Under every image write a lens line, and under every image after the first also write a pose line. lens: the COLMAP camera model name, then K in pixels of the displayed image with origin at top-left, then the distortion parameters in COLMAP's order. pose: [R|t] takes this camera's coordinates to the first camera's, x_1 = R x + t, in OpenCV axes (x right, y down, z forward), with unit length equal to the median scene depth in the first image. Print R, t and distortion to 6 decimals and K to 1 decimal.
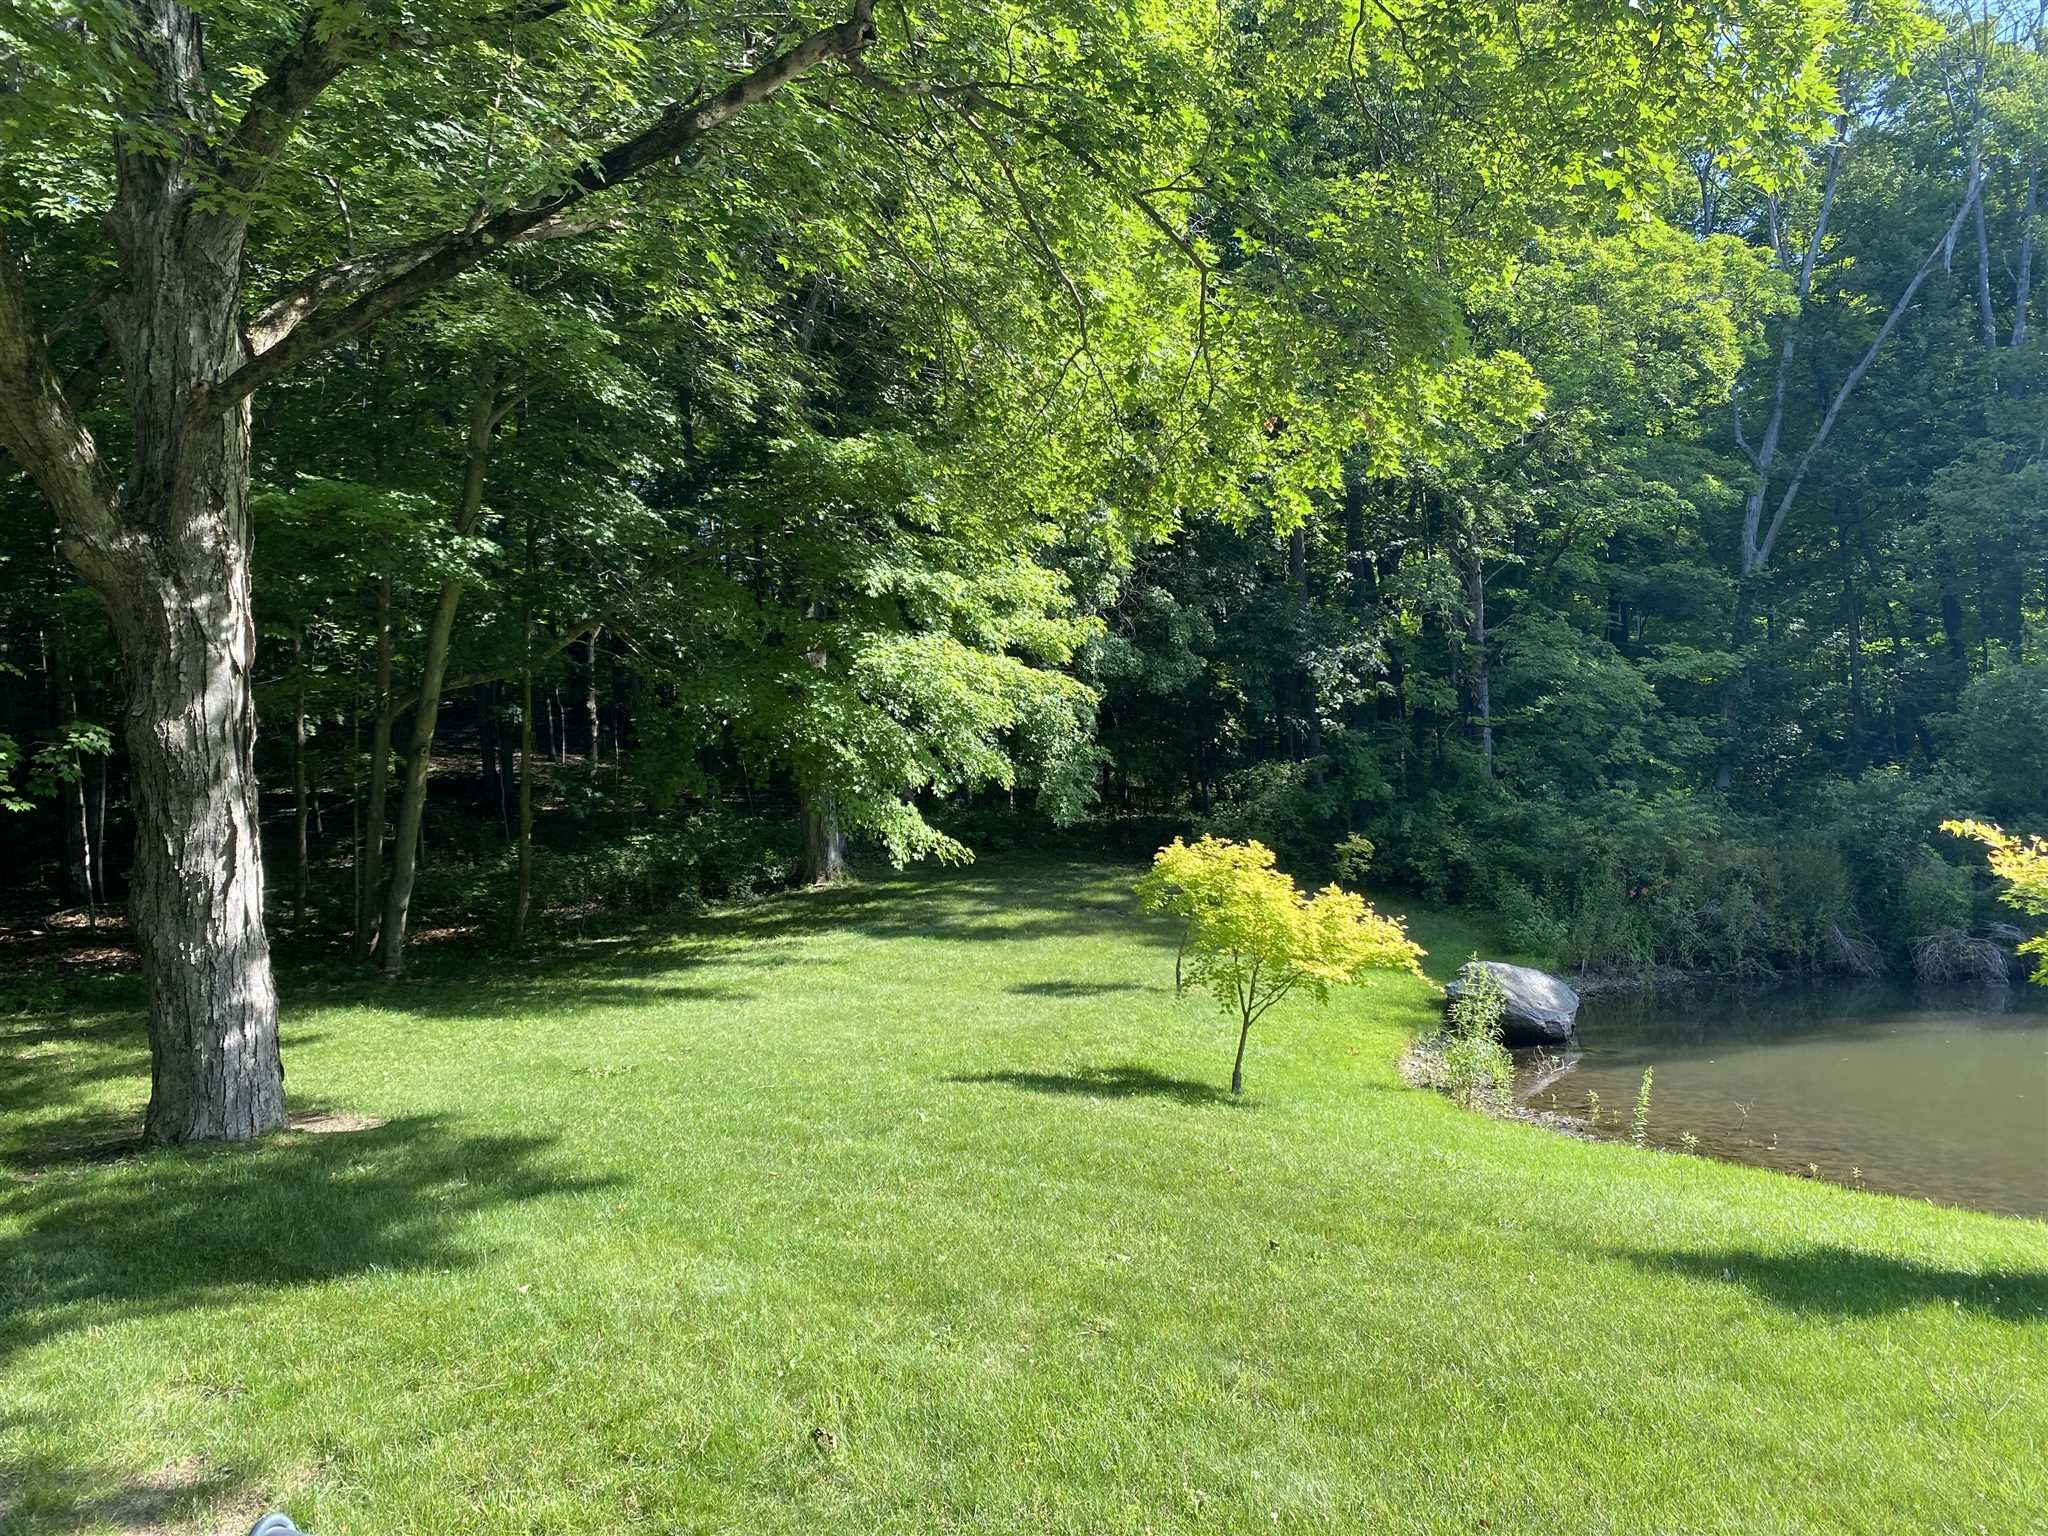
lens RADIAL K [[1509.1, 0, 1026.7], [0, 1509.1, 749.0], [0, 0, 1]] dist [0.028794, -0.041521]
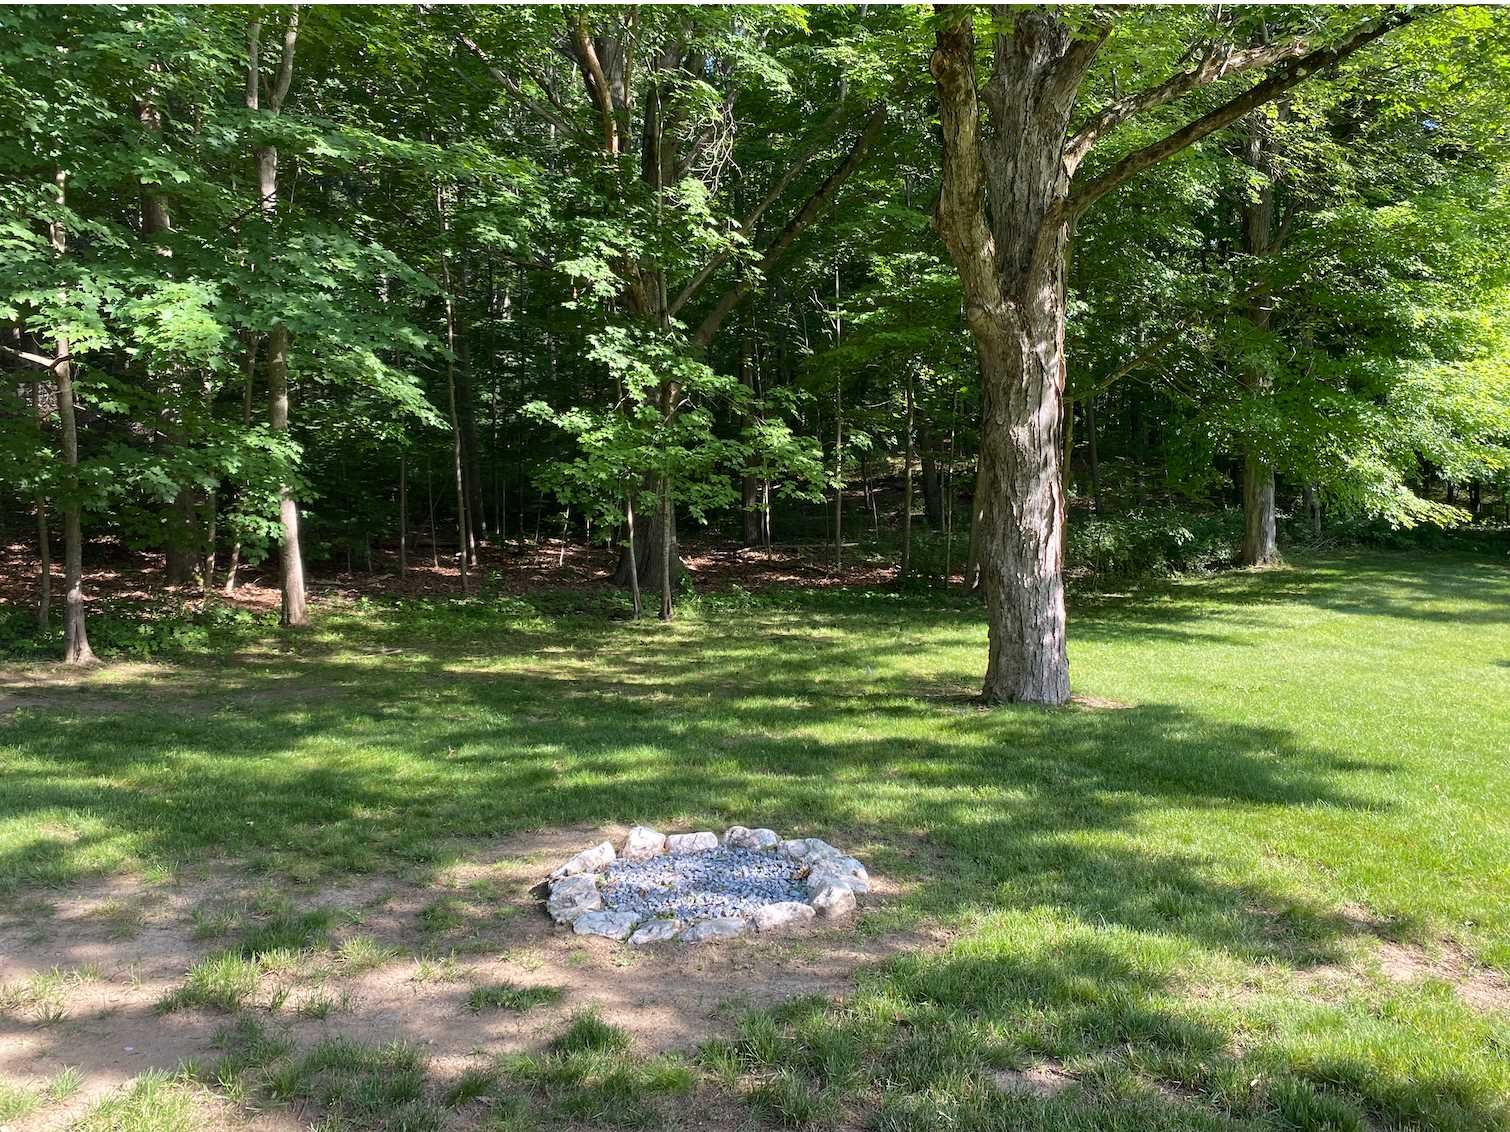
lens RADIAL K [[1112.7, 0, 780.3], [0, 1112.7, 551.2], [0, 0, 1]] dist [0.028794, -0.041521]
pose [[0.895082, 0.066547, -0.440908, -0.245810], [-0.029961, 0.995542, 0.089437, 0.010878], [0.444894, -0.066843, 0.893085, -0.097667]]
